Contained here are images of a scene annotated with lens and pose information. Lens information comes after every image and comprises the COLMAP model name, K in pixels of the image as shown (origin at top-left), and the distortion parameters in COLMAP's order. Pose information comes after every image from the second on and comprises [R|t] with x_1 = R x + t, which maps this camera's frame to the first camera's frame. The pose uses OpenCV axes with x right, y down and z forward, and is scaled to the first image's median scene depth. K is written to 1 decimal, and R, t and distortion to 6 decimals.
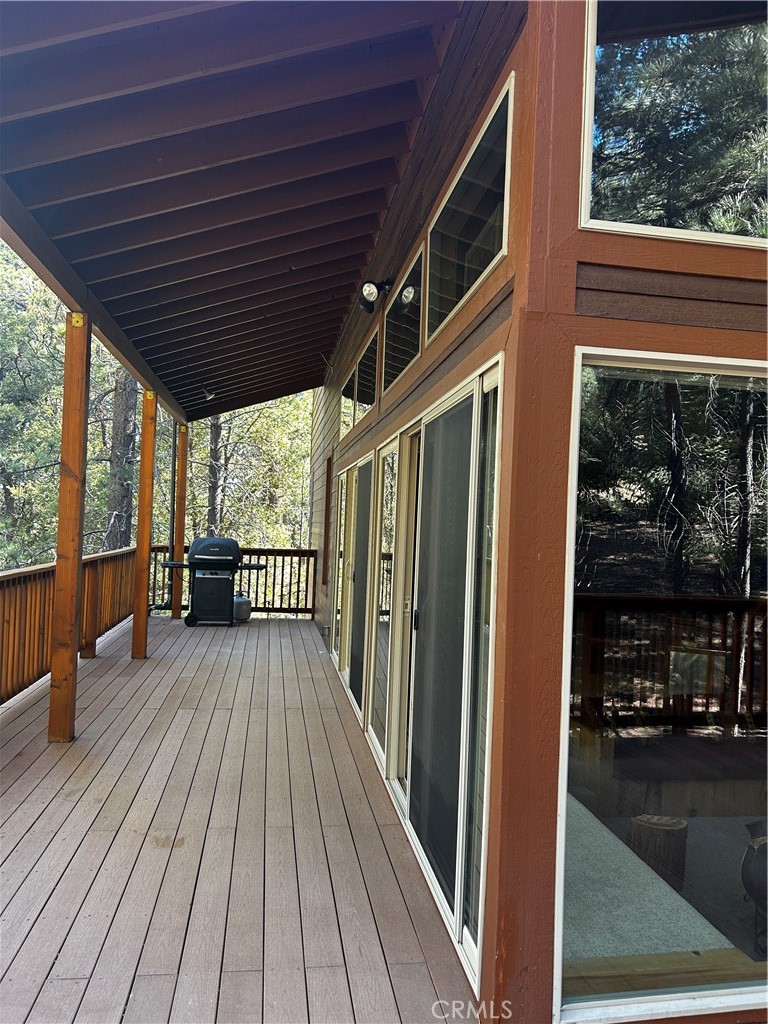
lens RADIAL K [[766.3, 0, 384.0], [0, 766.3, 512.0], [0, 0, 1]] dist [0.001281, -0.001738]
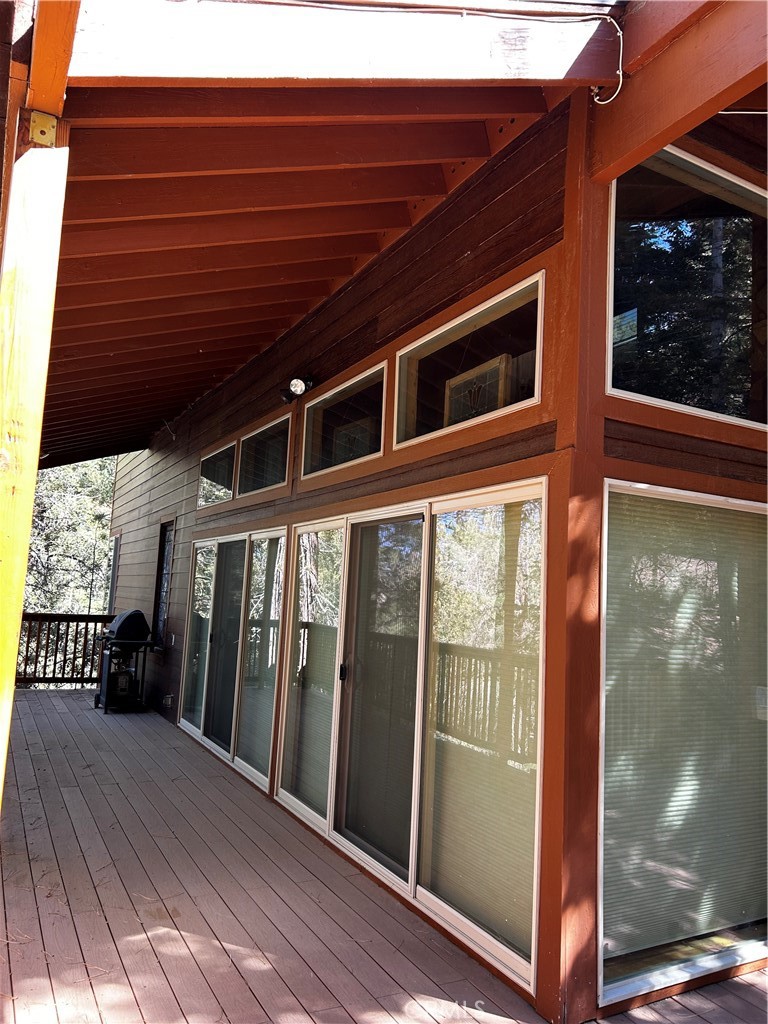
lens RADIAL K [[766.3, 0, 384.0], [0, 766.3, 512.0], [0, 0, 1]] dist [0.001281, -0.001738]
pose [[0.944165, 0.046621, 0.326159, -0.262855], [-0.019483, 0.996106, -0.085983, -0.011591], [-0.328897, 0.074828, 0.941397, -0.081624]]
